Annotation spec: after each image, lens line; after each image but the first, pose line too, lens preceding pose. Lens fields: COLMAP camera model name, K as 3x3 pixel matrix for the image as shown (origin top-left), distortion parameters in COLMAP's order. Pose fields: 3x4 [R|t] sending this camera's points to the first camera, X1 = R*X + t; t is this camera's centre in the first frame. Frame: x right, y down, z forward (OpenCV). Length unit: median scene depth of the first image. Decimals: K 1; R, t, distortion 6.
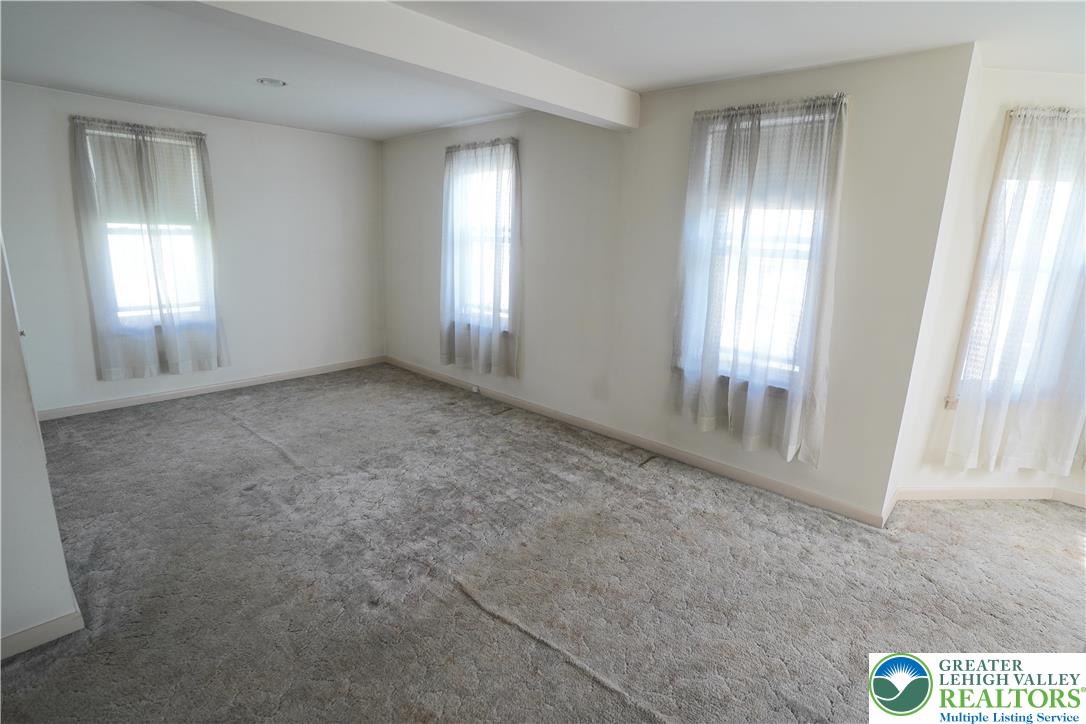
lens RADIAL K [[534.0, 0, 541.0], [0, 534.0, 355.9], [0, 0, 1]] dist [-0.087244, 0.037991]
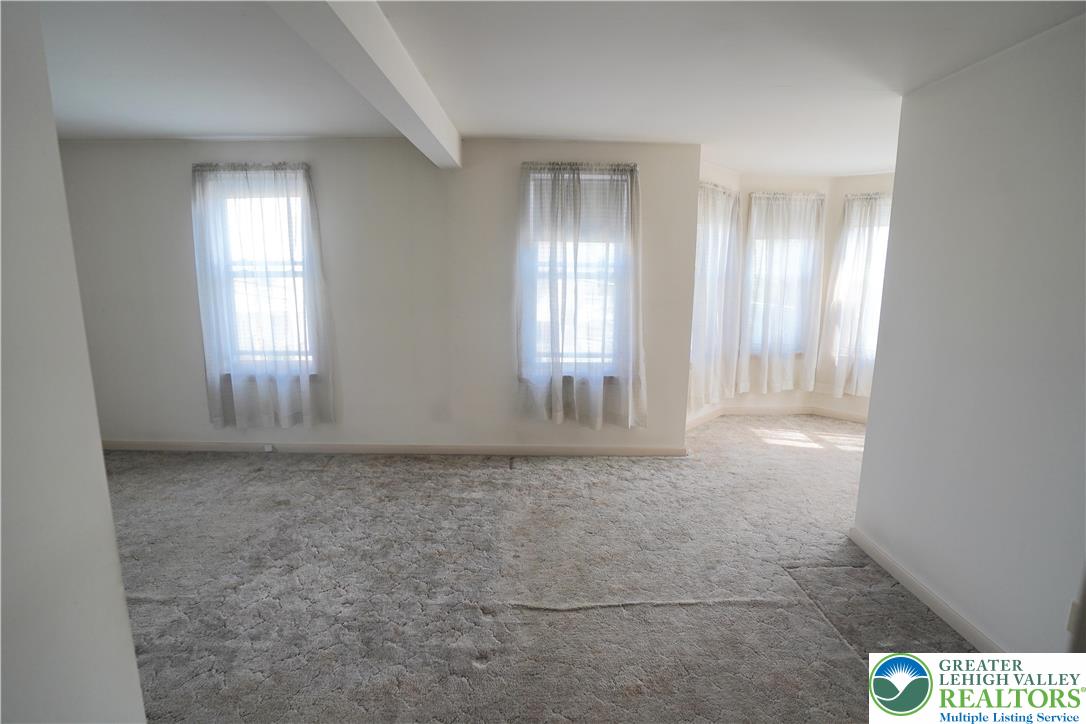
lens RADIAL K [[529.2, 0, 543.0], [0, 529.2, 362.0], [0, 0, 1]] dist [-0.087497, 0.035382]
pose [[0.721851, -0.149936, 0.675611, -0.533688], [0.166185, 0.985238, 0.041091, -0.054814], [-0.671799, 0.082615, 0.736112, 0.120735]]
